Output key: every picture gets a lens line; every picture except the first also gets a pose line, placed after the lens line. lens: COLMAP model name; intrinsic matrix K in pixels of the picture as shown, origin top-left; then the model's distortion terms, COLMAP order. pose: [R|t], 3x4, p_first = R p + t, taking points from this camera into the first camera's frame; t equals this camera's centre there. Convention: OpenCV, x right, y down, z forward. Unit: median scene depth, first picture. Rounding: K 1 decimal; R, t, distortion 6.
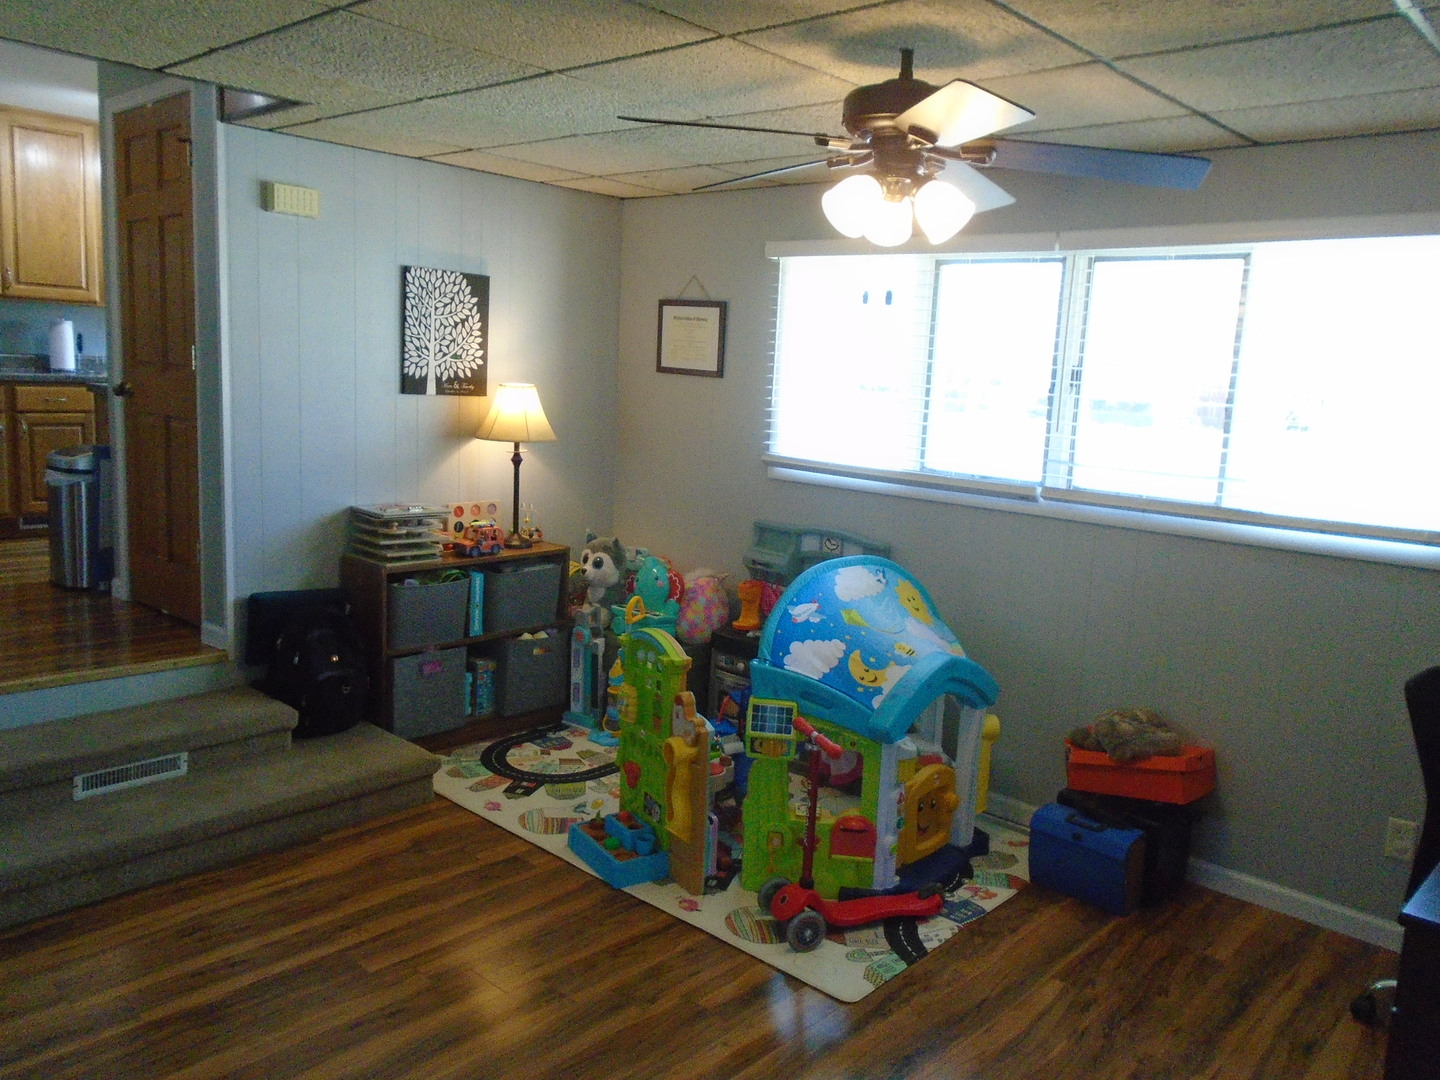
lens RADIAL K [[1113.0, 0, 720.0], [0, 1113.0, 540.0], [0, 0, 1]] dist [-0.014683, 0.001301]
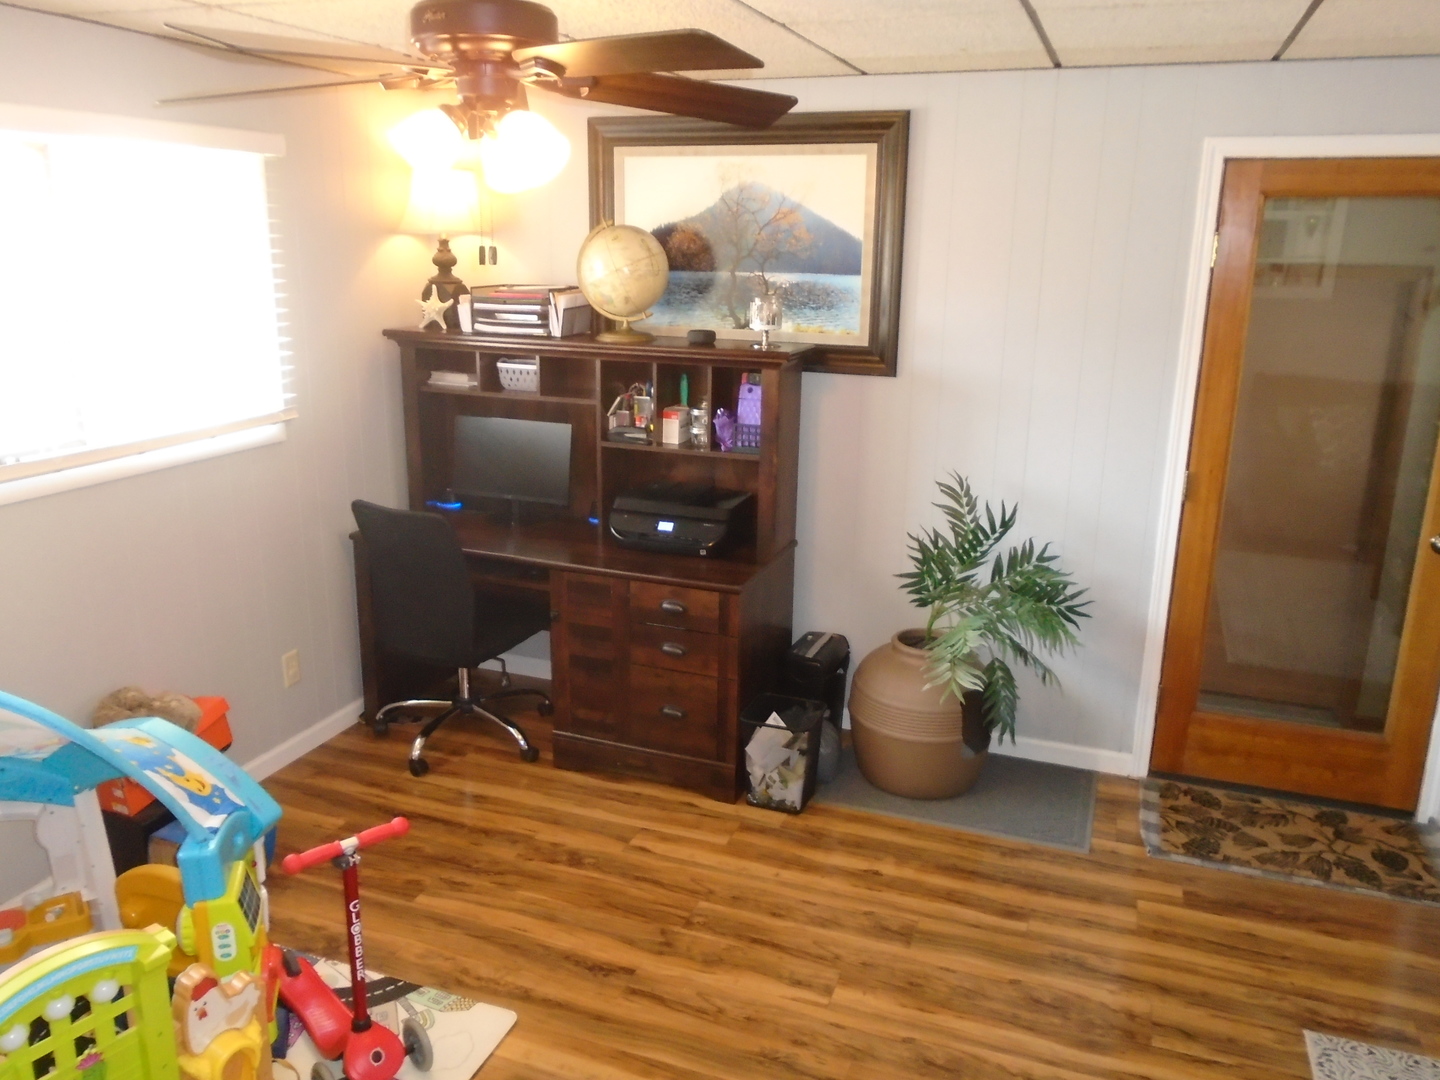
lens RADIAL K [[1113.0, 0, 720.0], [0, 1113.0, 540.0], [0, 0, 1]] dist [-0.014683, 0.001301]
pose [[-0.377630, -0.284233, 0.881253, -0.600222], [0.132505, 0.925339, 0.355233, -0.238723], [-0.916427, 0.250917, -0.311773, 0.935843]]
